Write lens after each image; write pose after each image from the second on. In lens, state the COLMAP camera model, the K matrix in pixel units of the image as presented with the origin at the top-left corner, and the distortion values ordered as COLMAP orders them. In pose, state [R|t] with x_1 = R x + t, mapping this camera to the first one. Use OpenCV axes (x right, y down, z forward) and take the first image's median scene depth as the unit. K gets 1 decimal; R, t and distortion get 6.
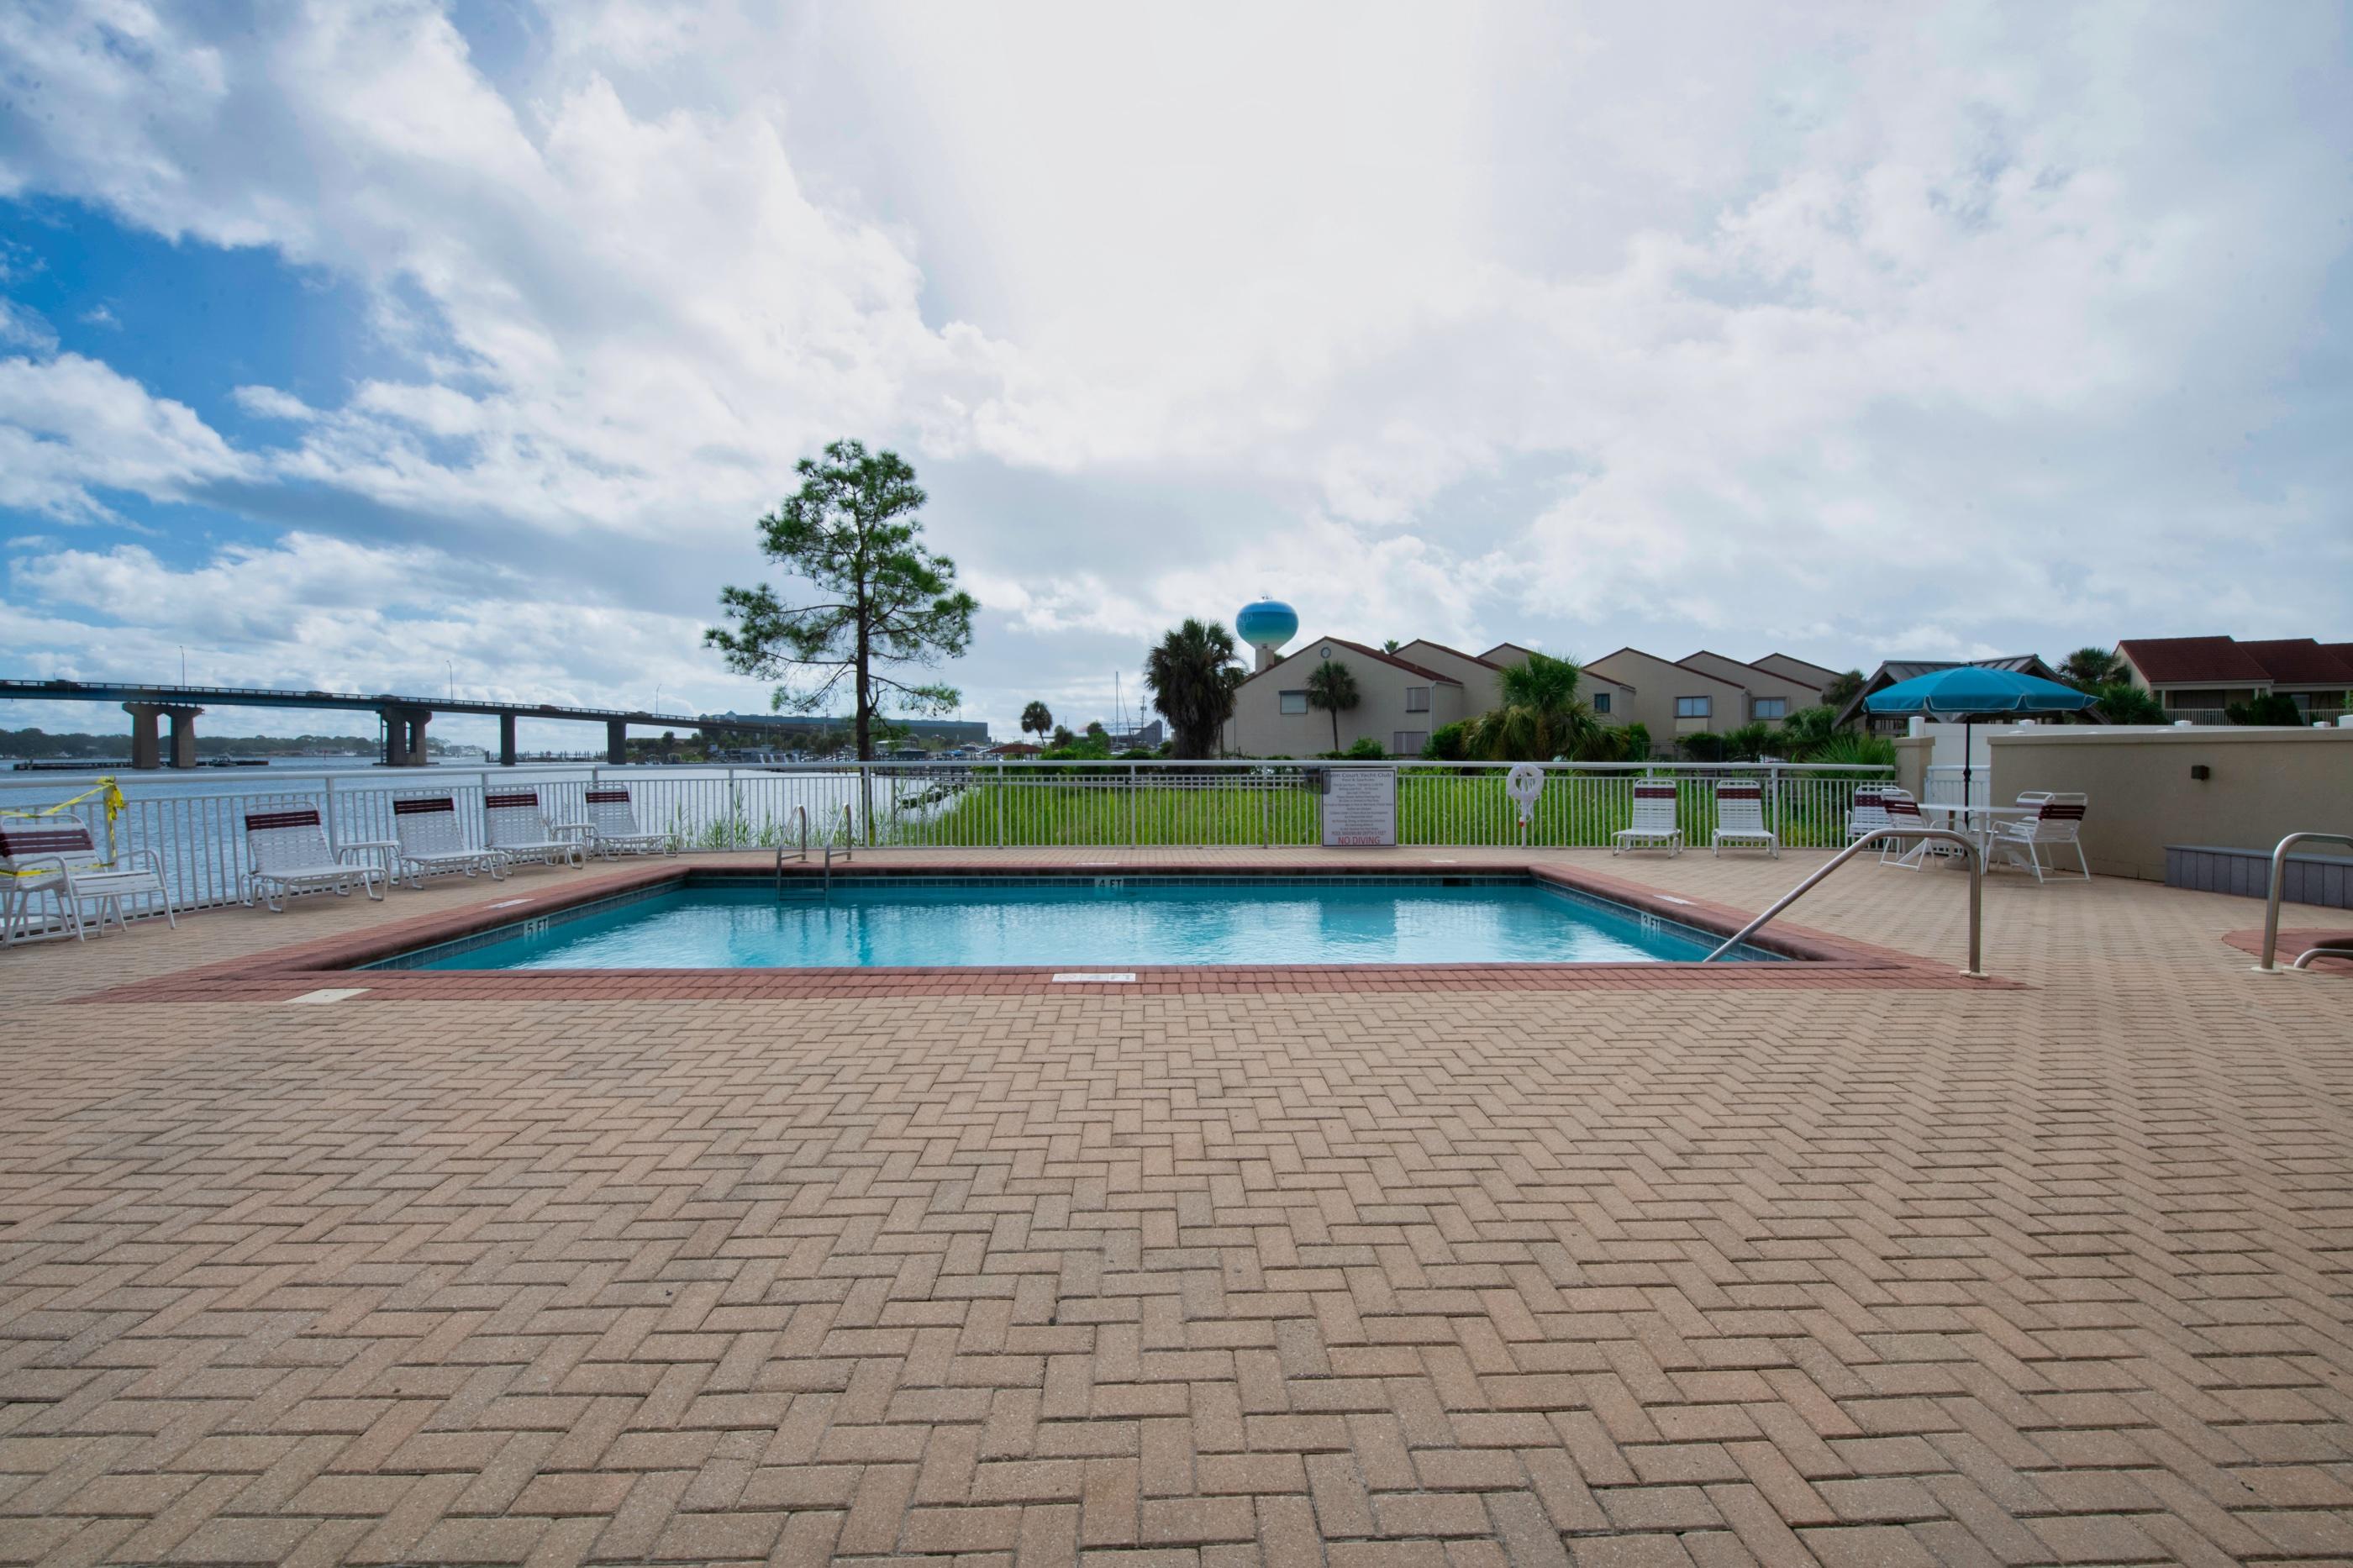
lens RADIAL K [[958.9, 0, 1185.0], [0, 958.9, 763.7], [0, 0, 1]] dist [-0.002179, -0.001440]
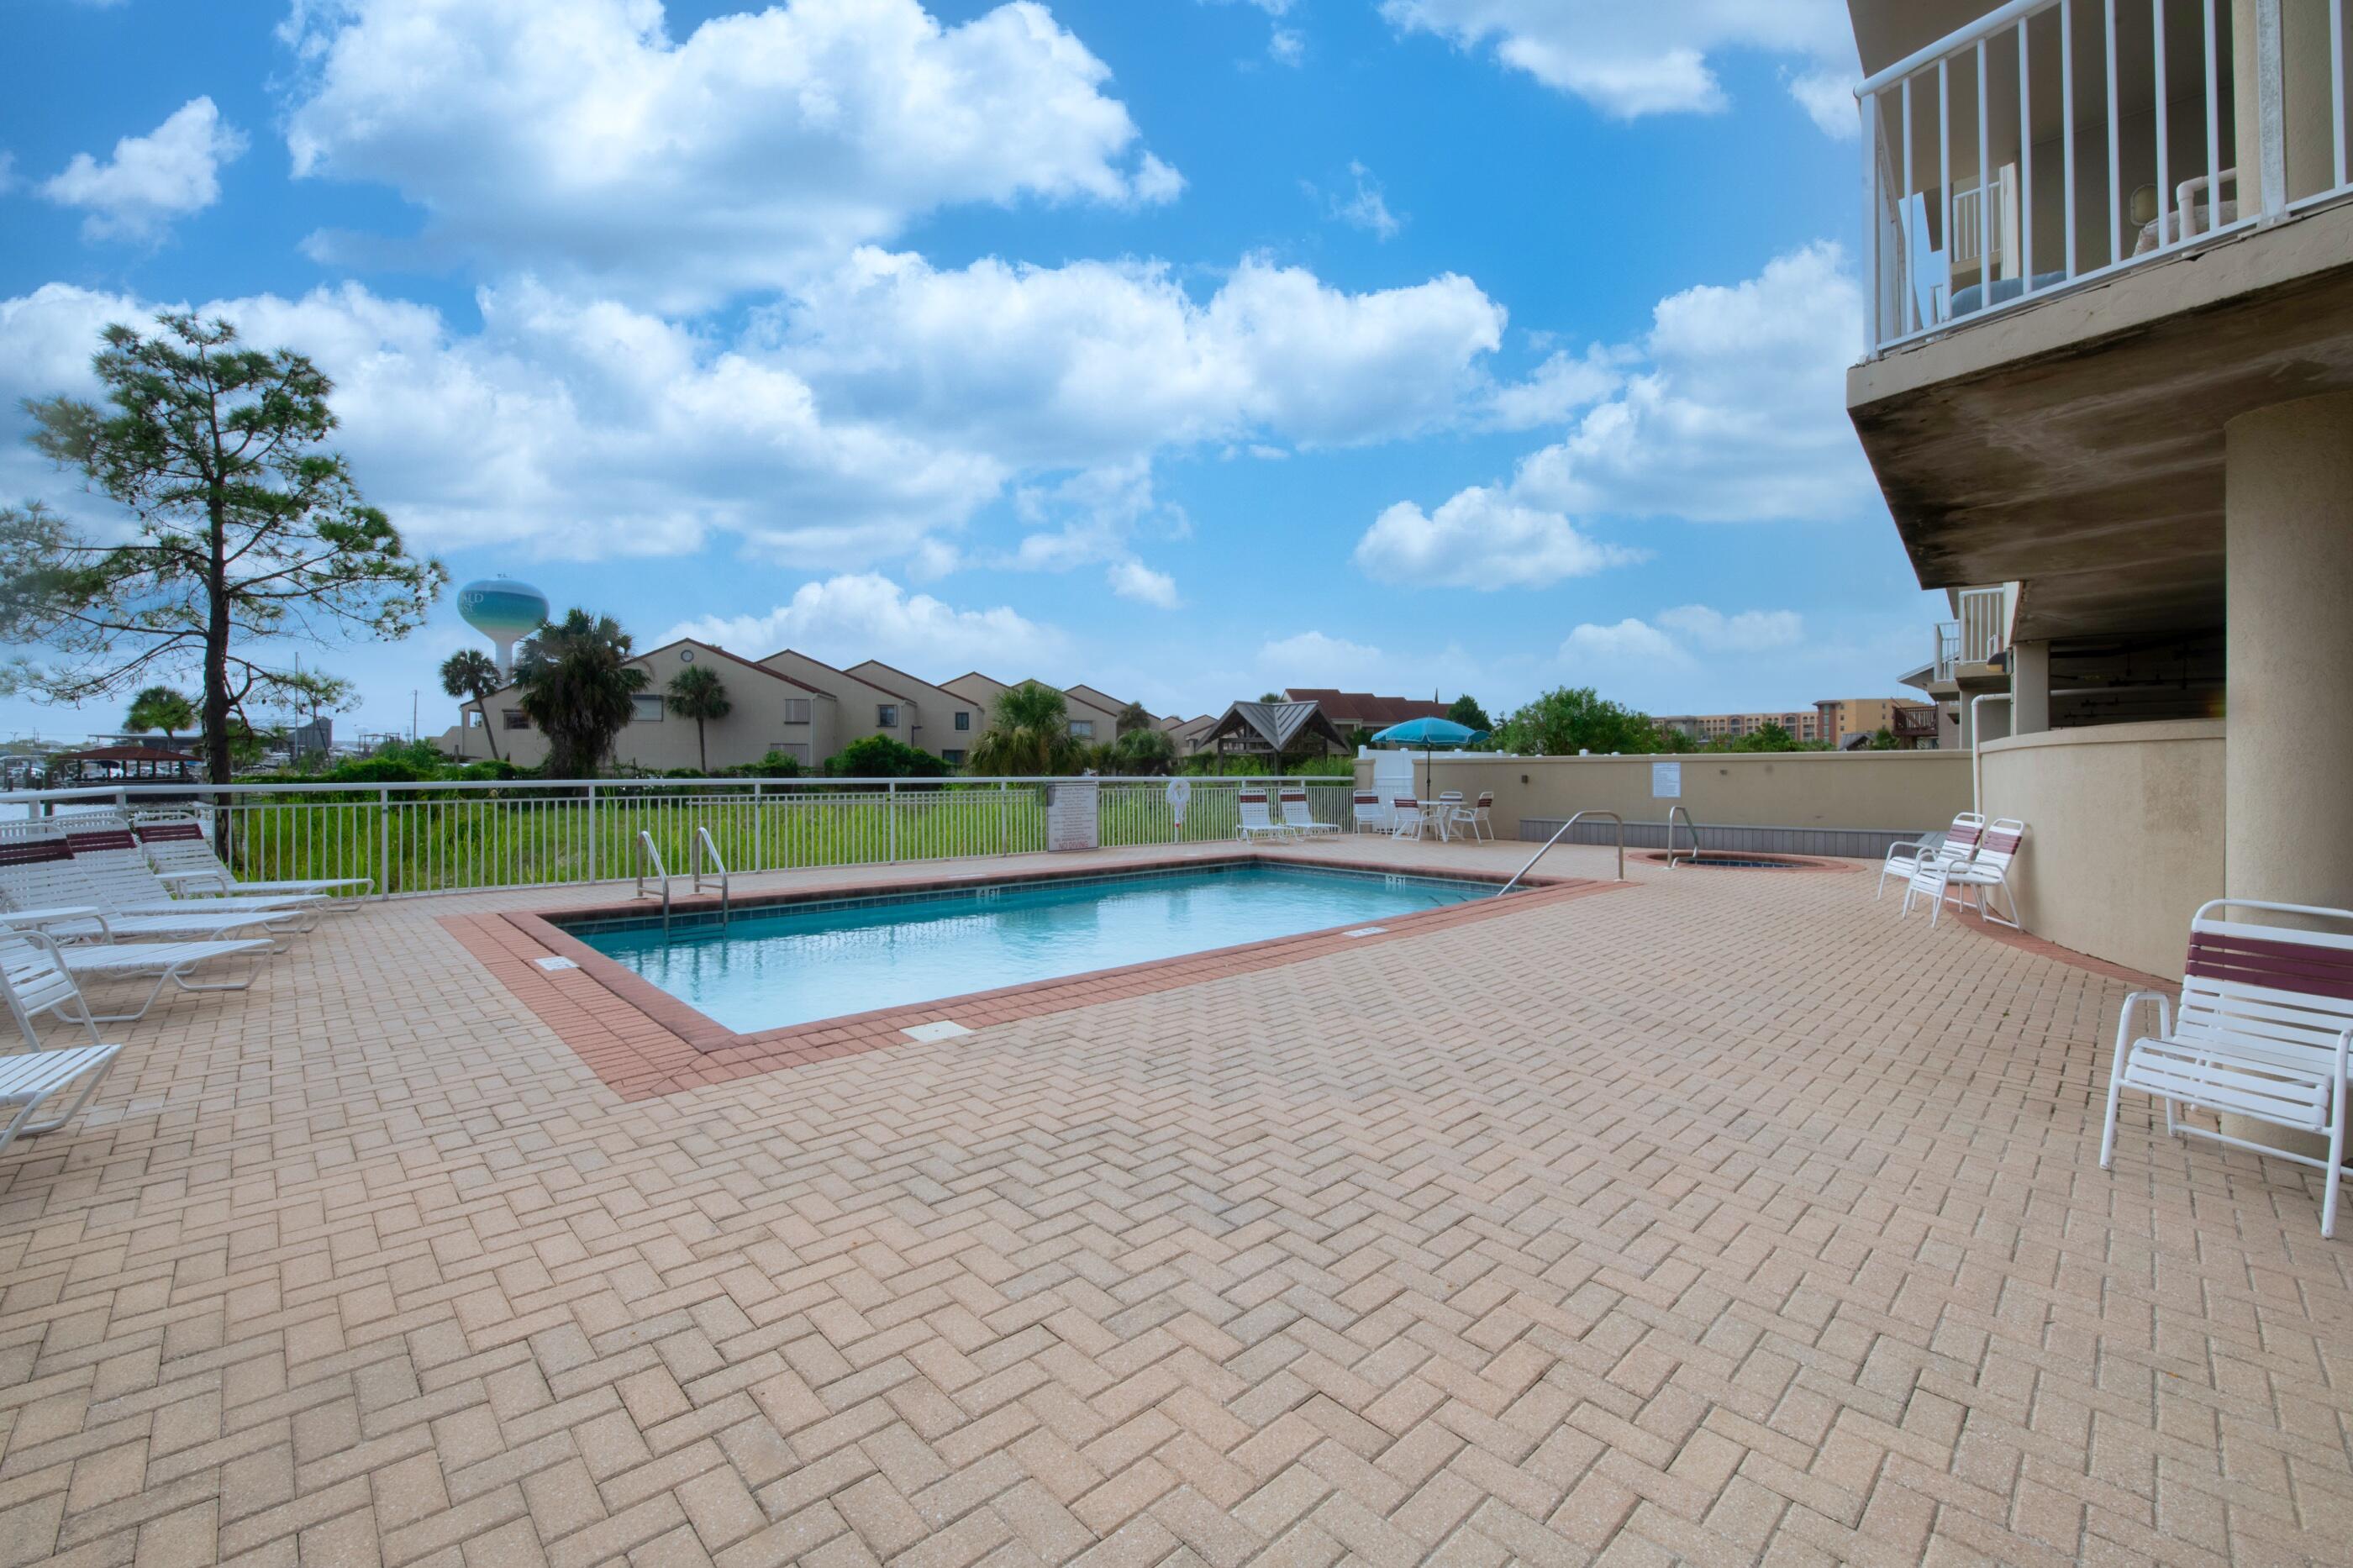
lens RADIAL K [[958.9, 0, 1182.7], [0, 958.9, 769.8], [0, 0, 1]] dist [-0.002179, -0.001440]
pose [[0.750132, -0.001533, 0.661287, -0.483227], [0.006001, 0.999972, -0.004489, -0.005011], [-0.661261, 0.007336, 0.750120, 0.038871]]
